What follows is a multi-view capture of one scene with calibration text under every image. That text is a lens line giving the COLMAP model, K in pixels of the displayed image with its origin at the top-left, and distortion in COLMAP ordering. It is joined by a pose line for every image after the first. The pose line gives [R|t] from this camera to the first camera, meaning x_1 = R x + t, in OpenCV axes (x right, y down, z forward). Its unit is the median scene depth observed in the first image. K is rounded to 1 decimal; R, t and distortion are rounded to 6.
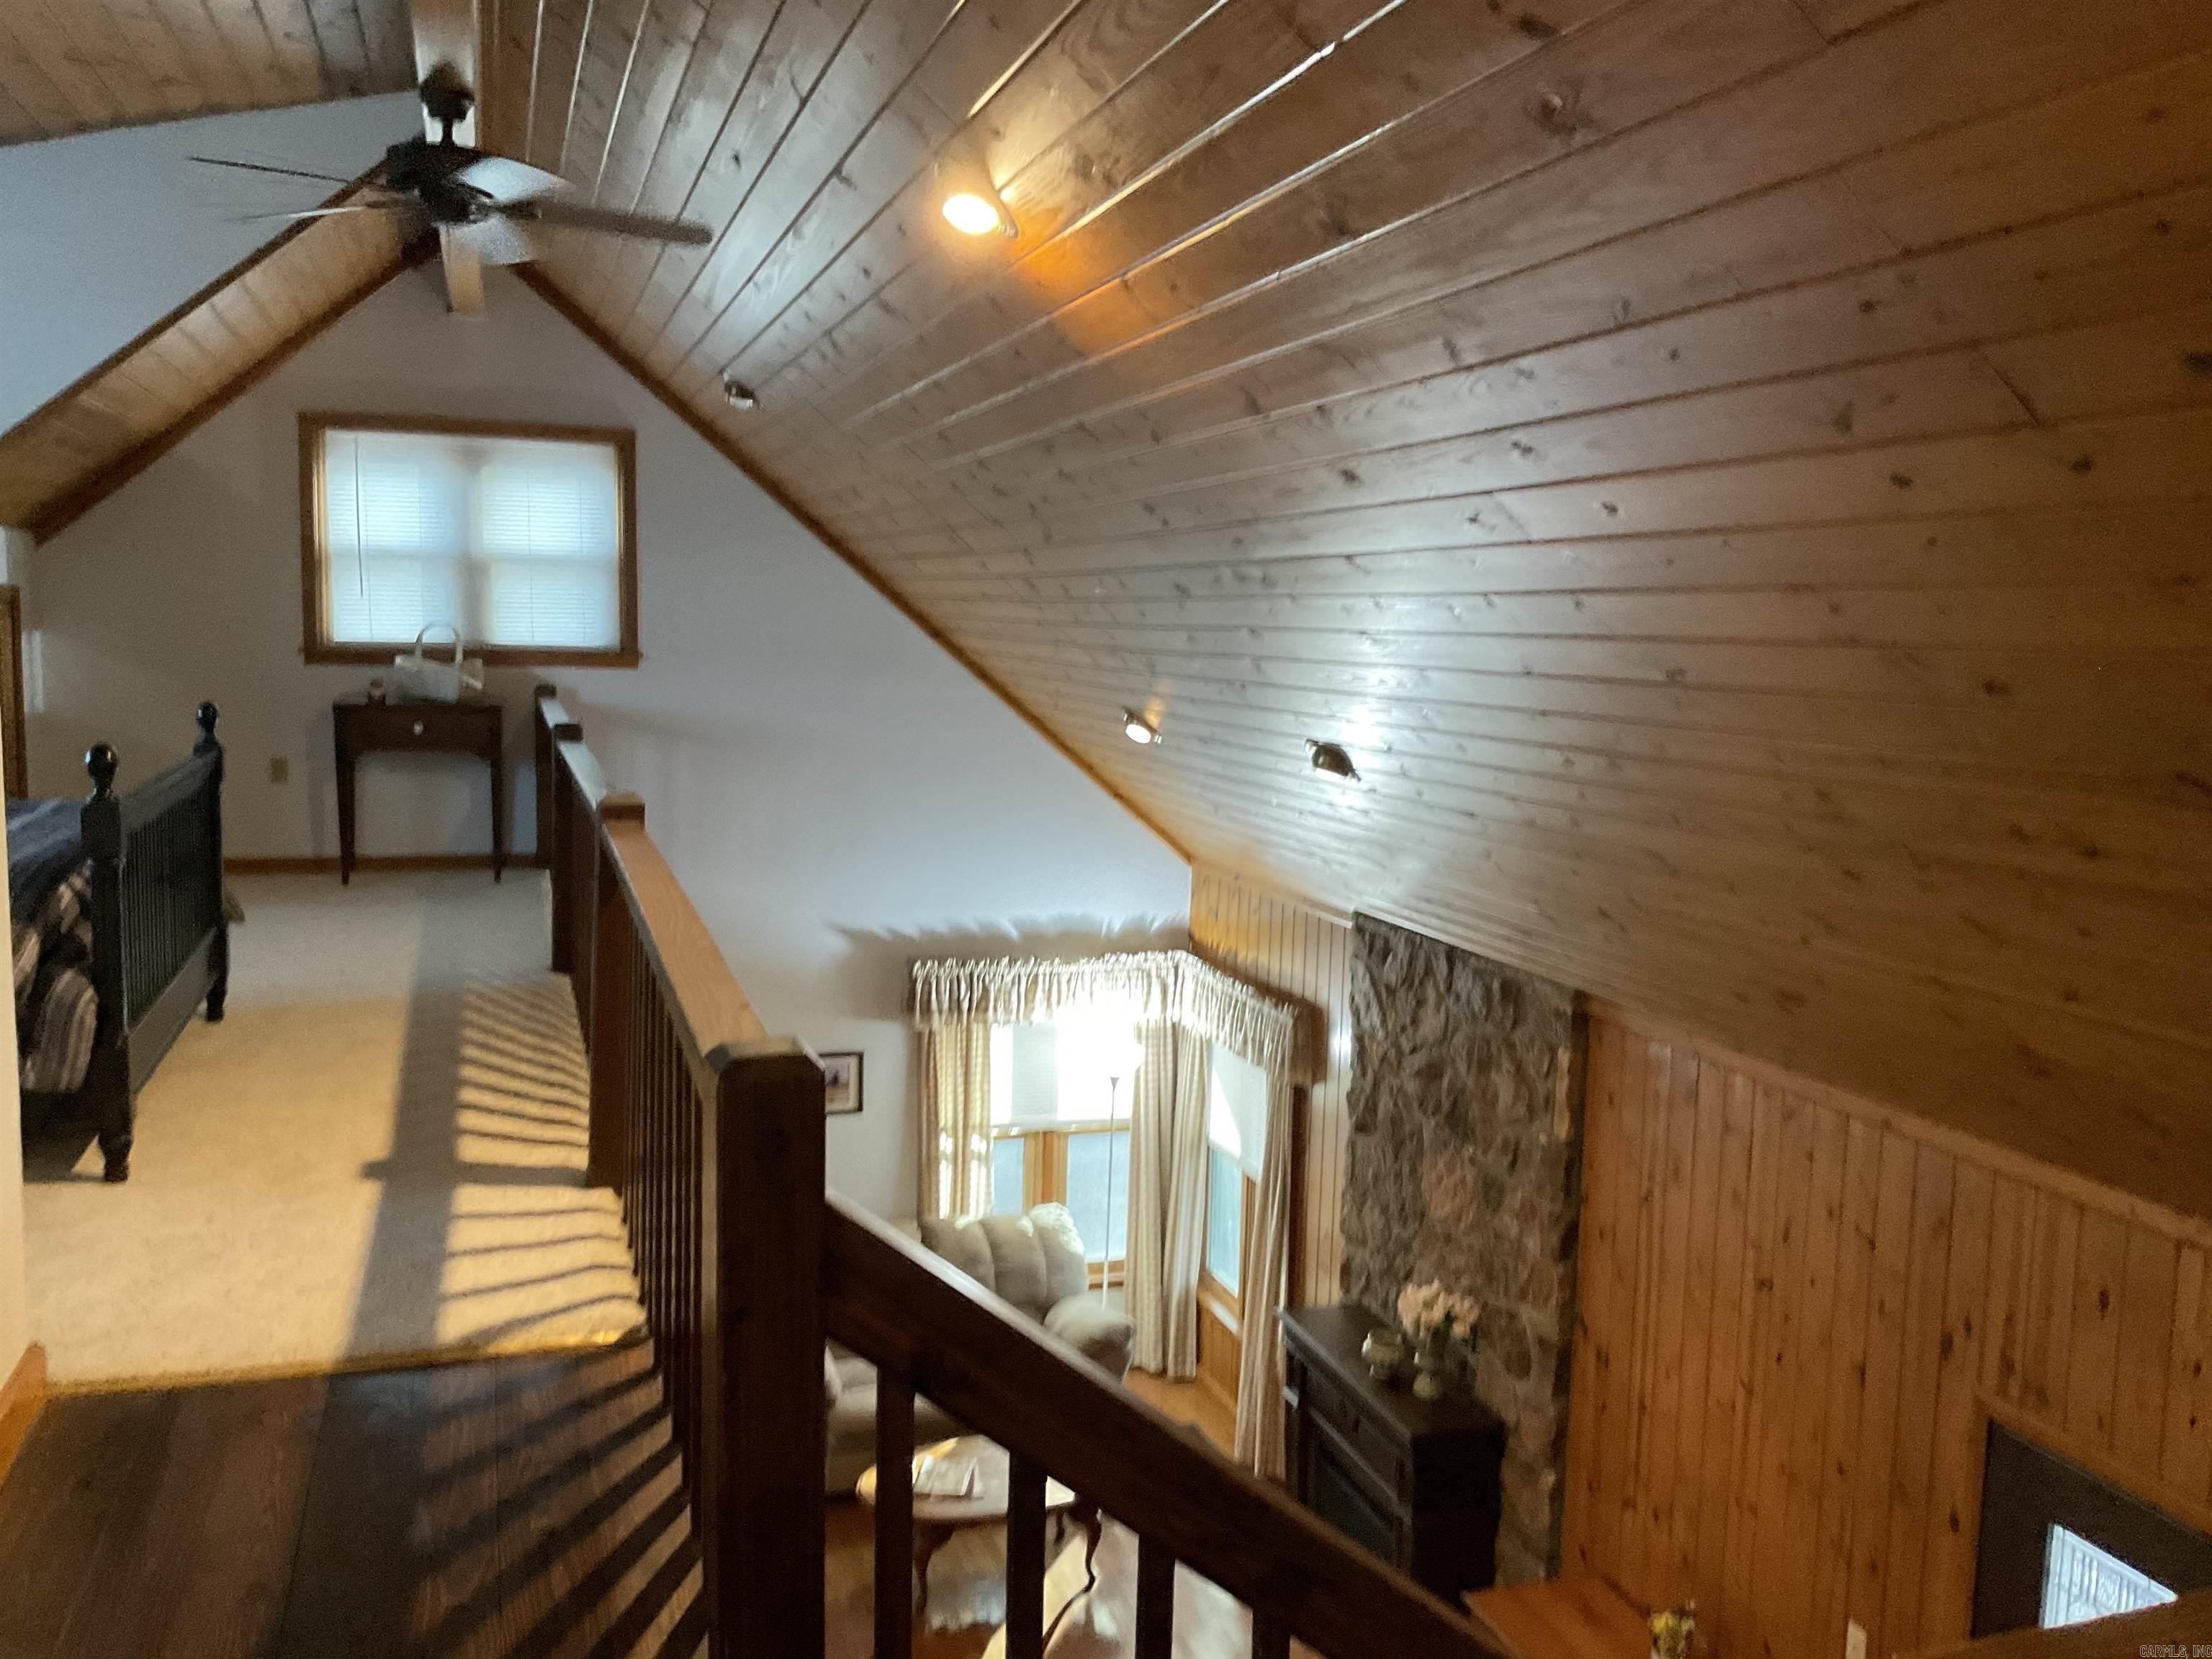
lens RADIAL K [[1834.9, 0, 1120.8], [0, 1834.9, 823.3], [0, 0, 1]] dist [0.122091, -0.210315]
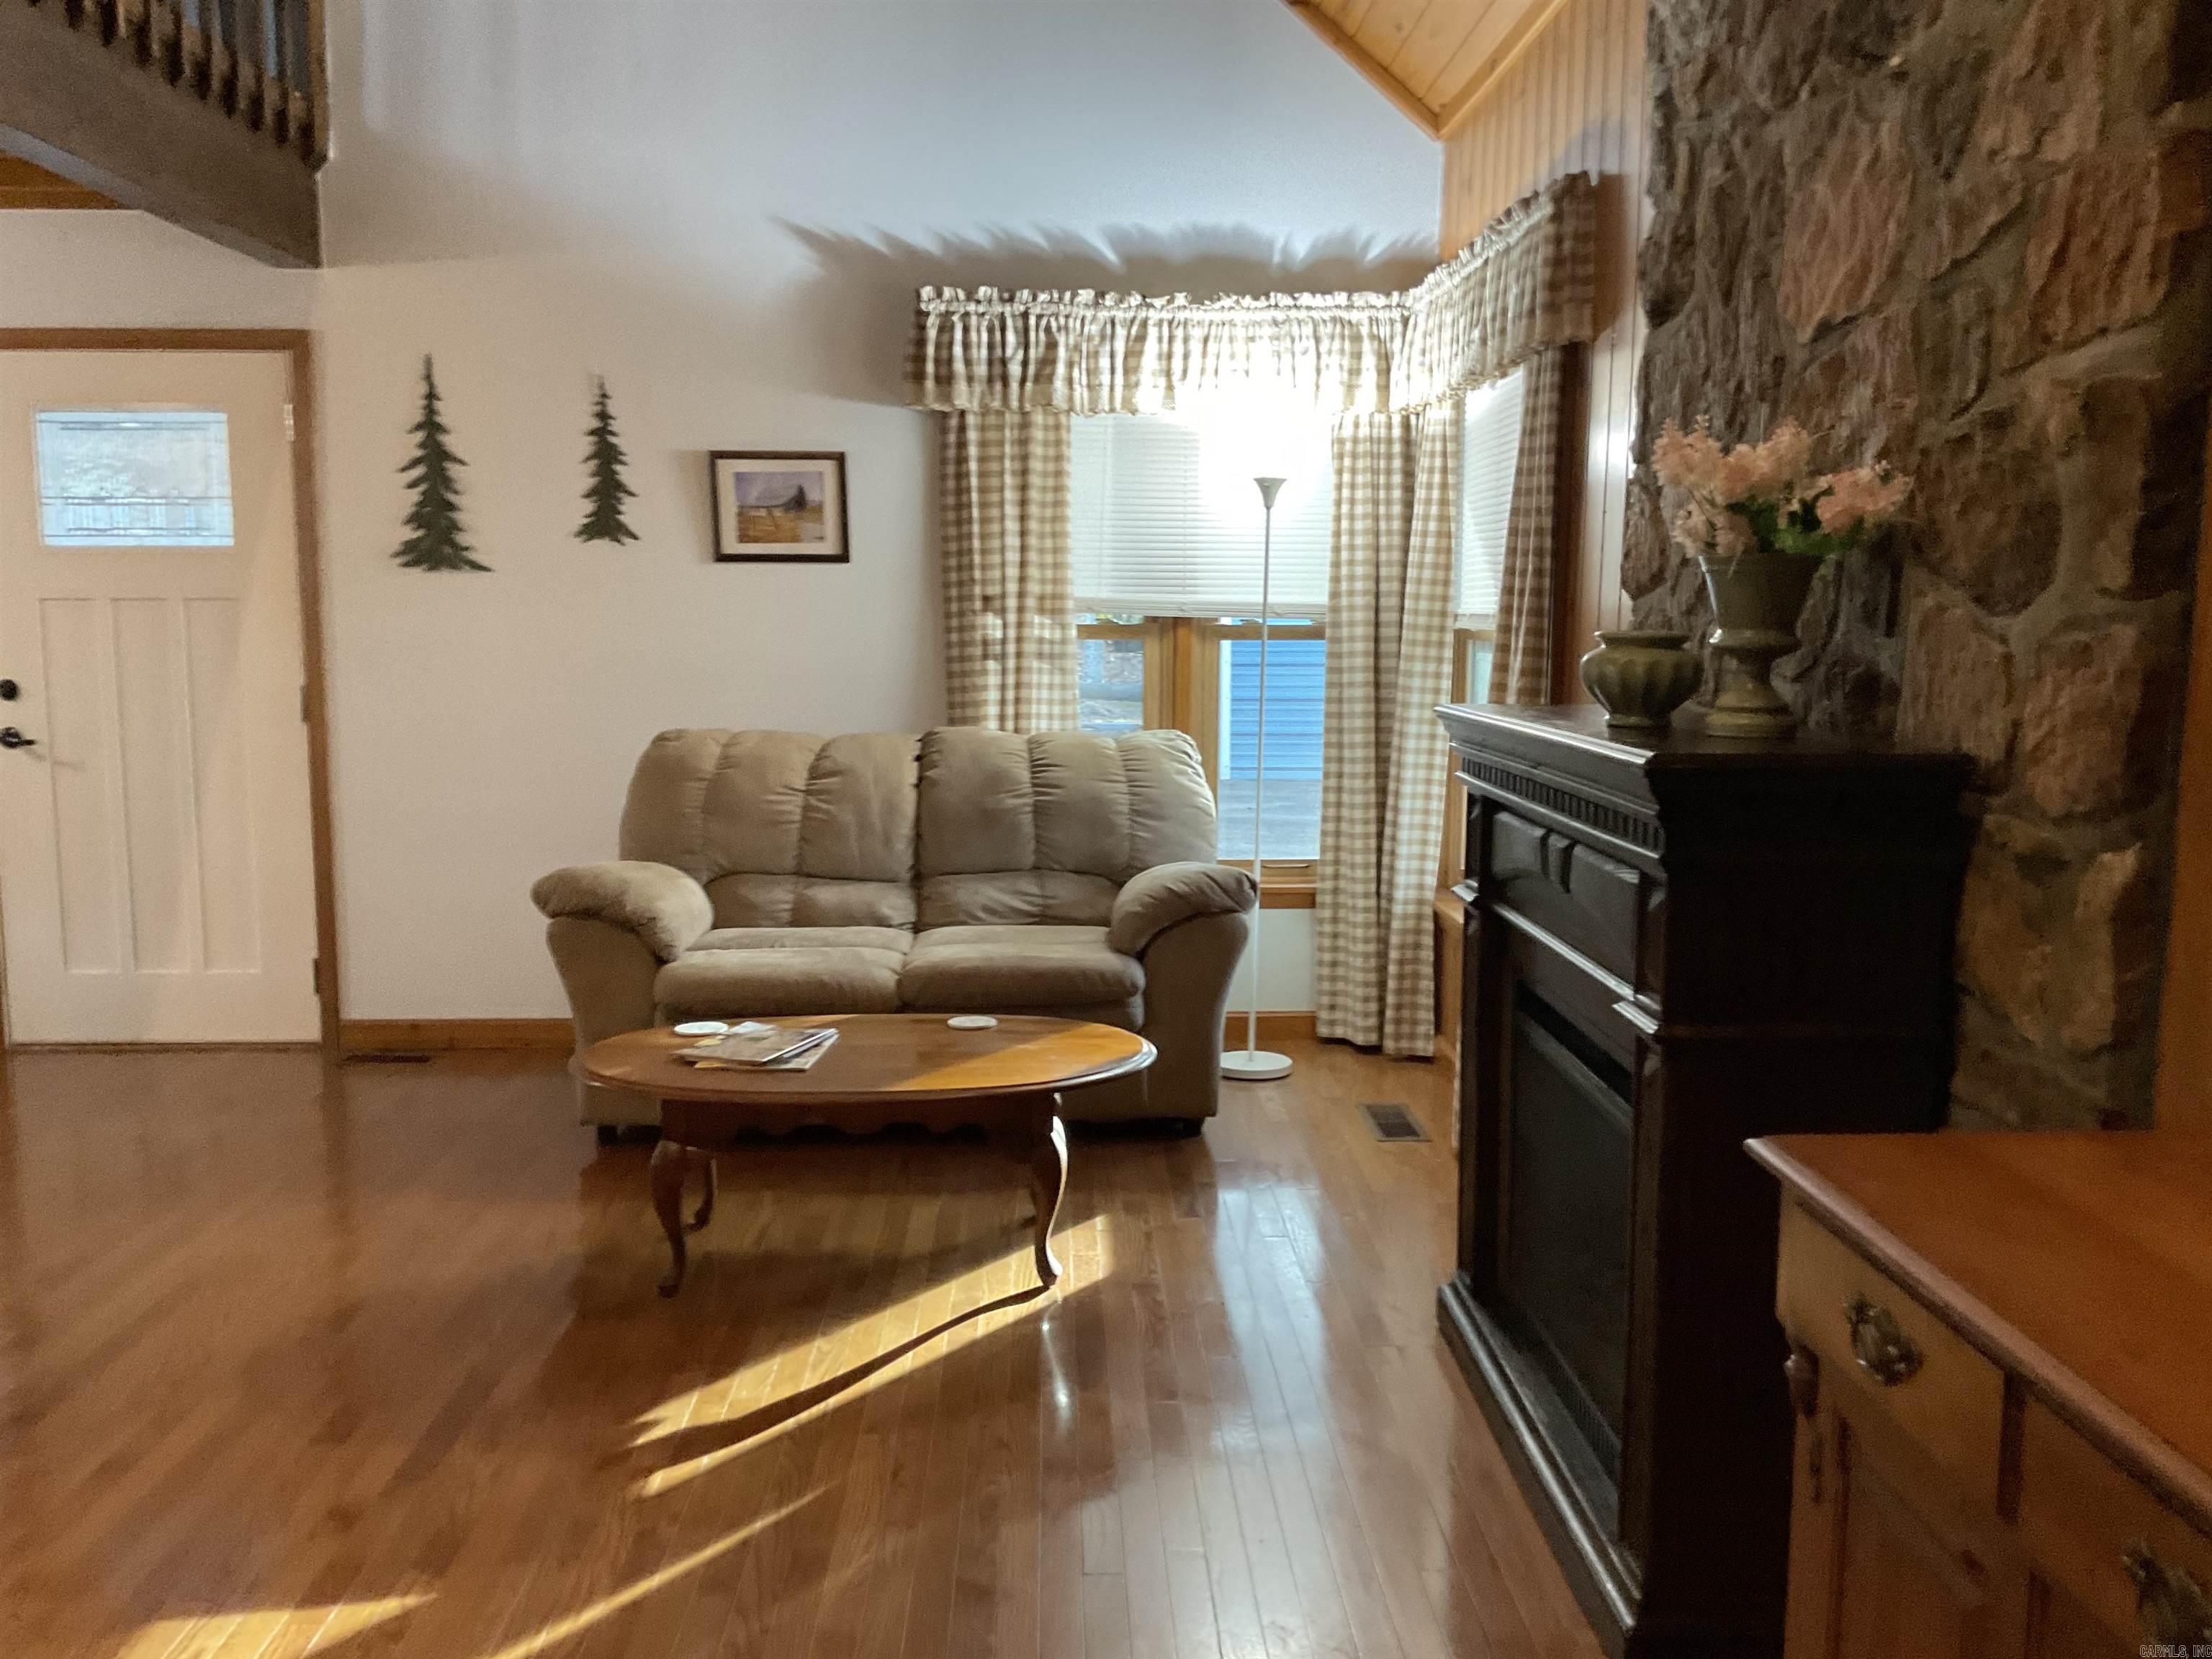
lens RADIAL K [[1834.9, 0, 1120.8], [0, 1834.9, 823.3], [0, 0, 1]] dist [0.122091, -0.210315]
pose [[0.958595, 0.010843, -0.284567, 0.117414], [-0.011308, 0.999936, 0.000009, 0.251073], [0.284549, 0.003209, 0.958656, 0.481547]]
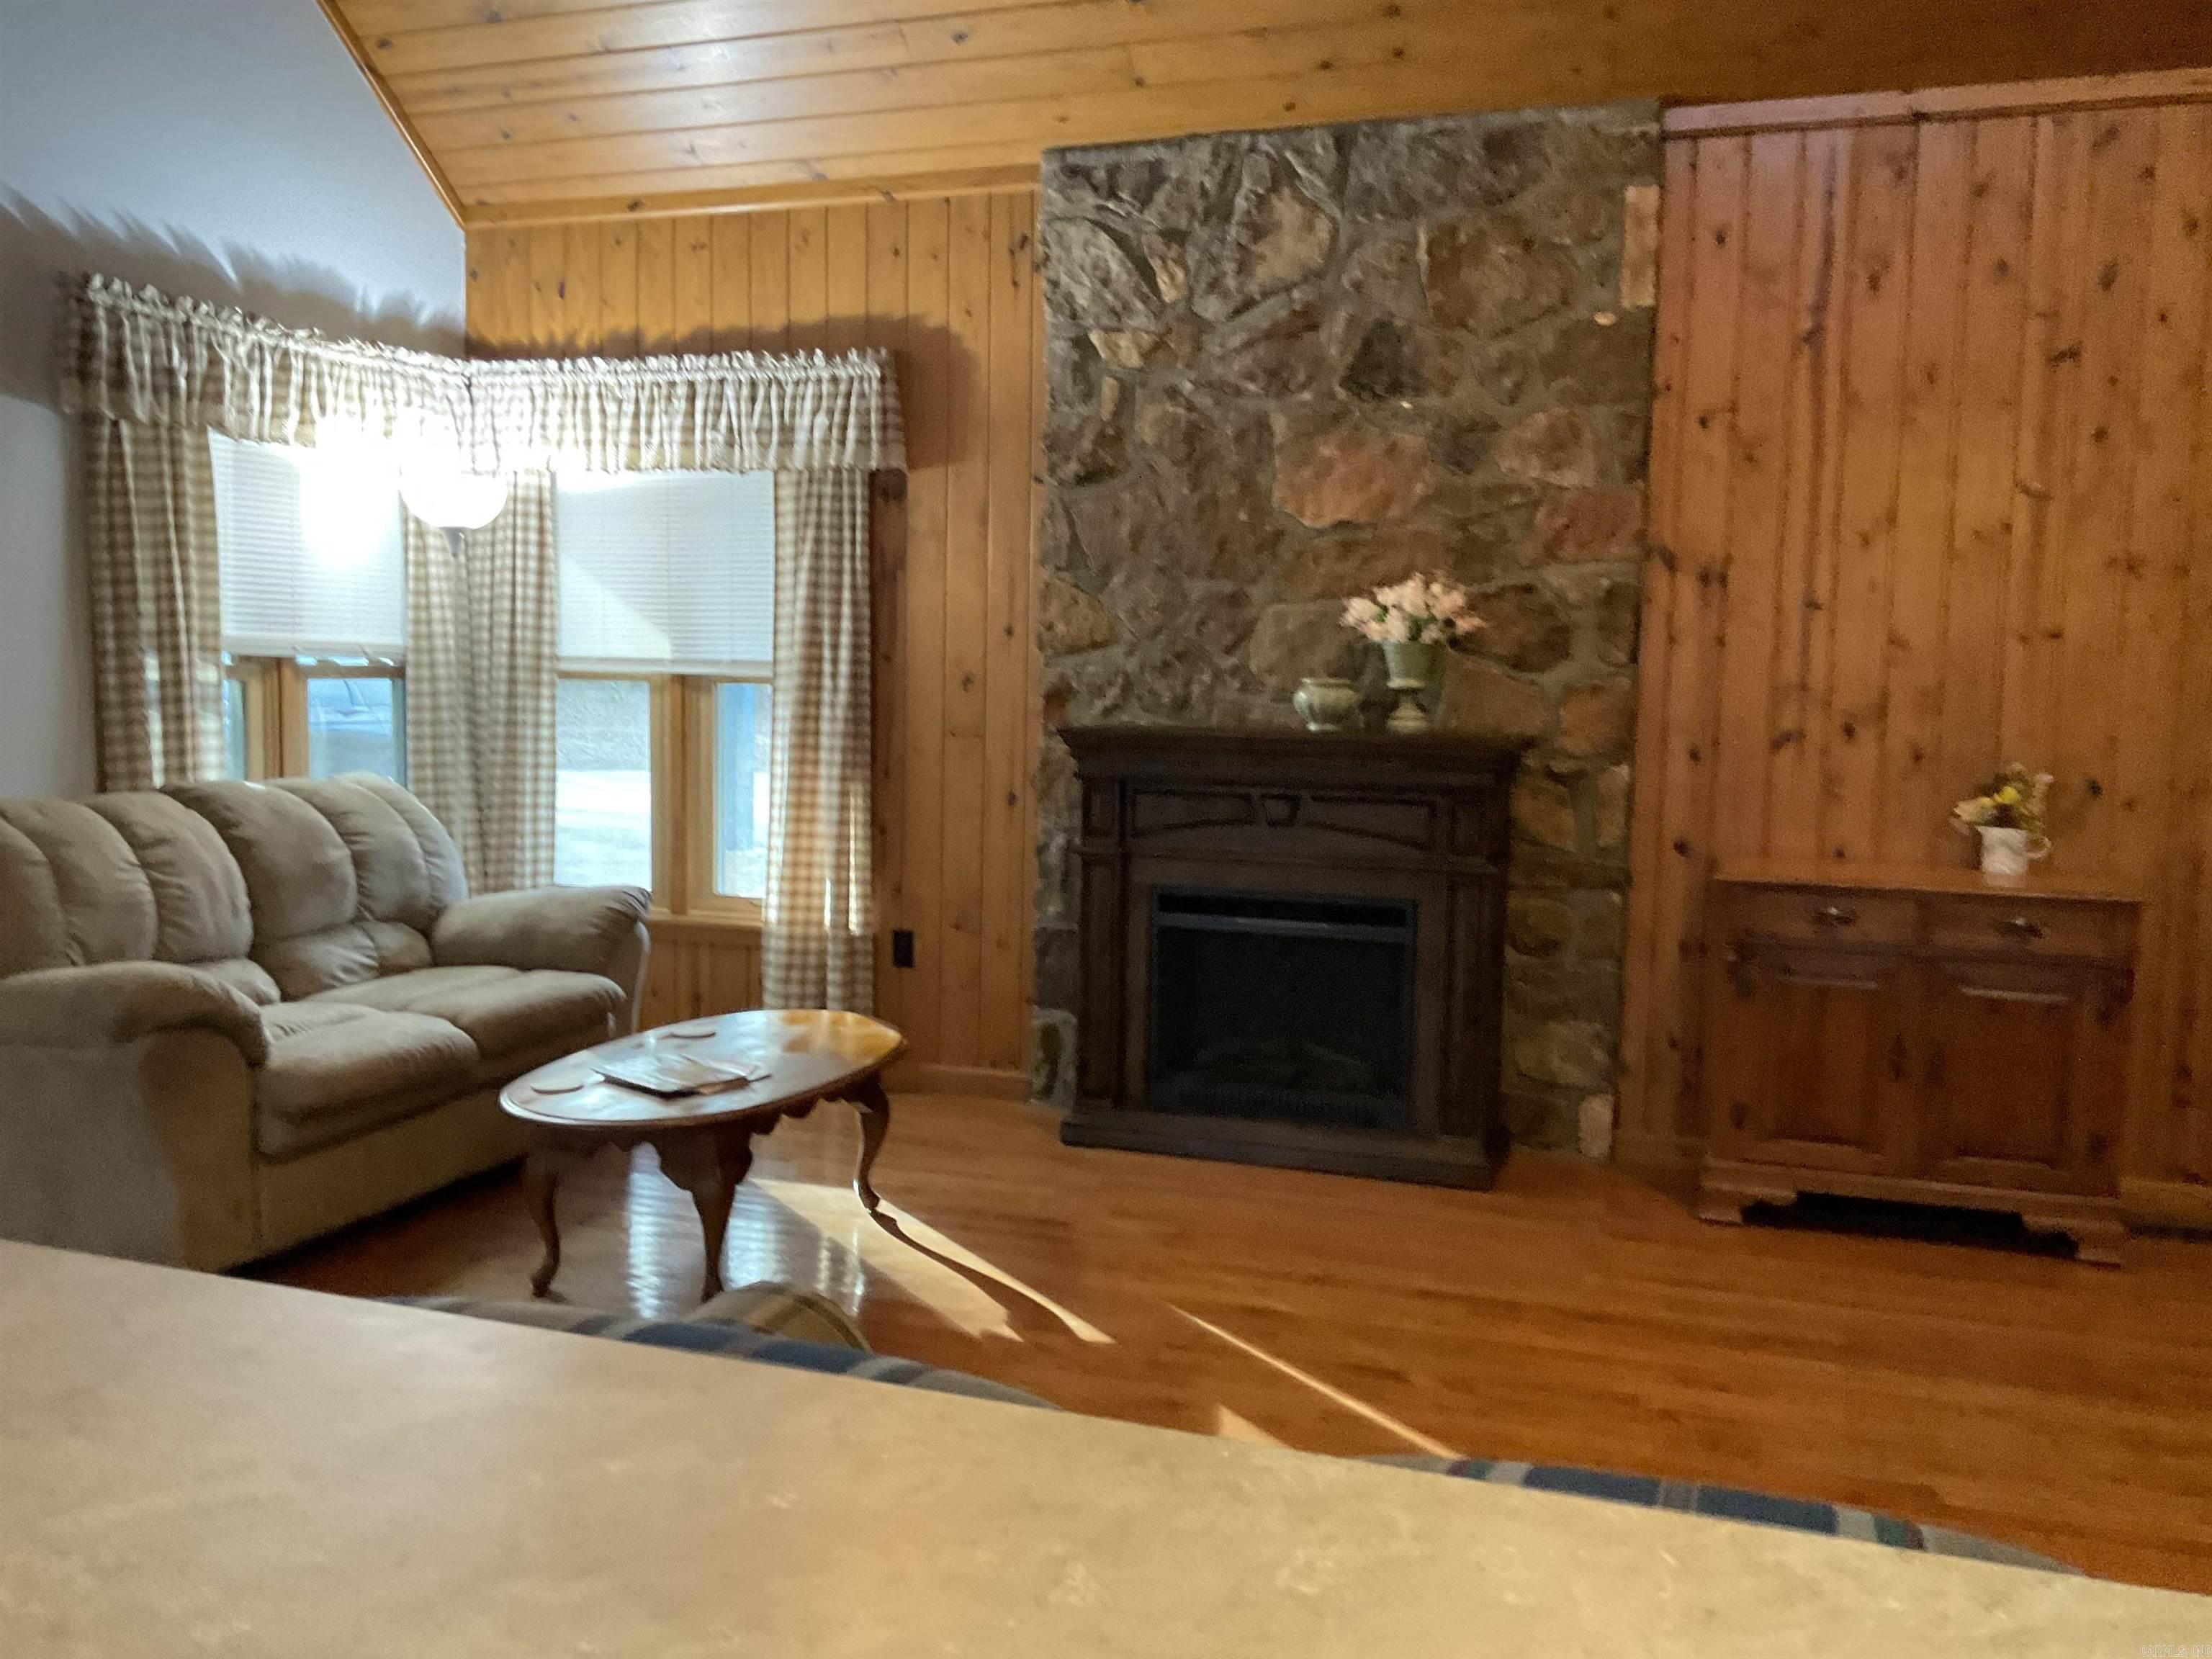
lens RADIAL K [[1834.9, 0, 1120.8], [0, 1834.9, 823.3], [0, 0, 1]] dist [0.122091, -0.210315]
pose [[0.615436, -0.085256, 0.783563, -0.358908], [0.088801, 0.995303, 0.038547, 0.235297], [-0.783169, 0.045858, 0.620116, 0.500501]]
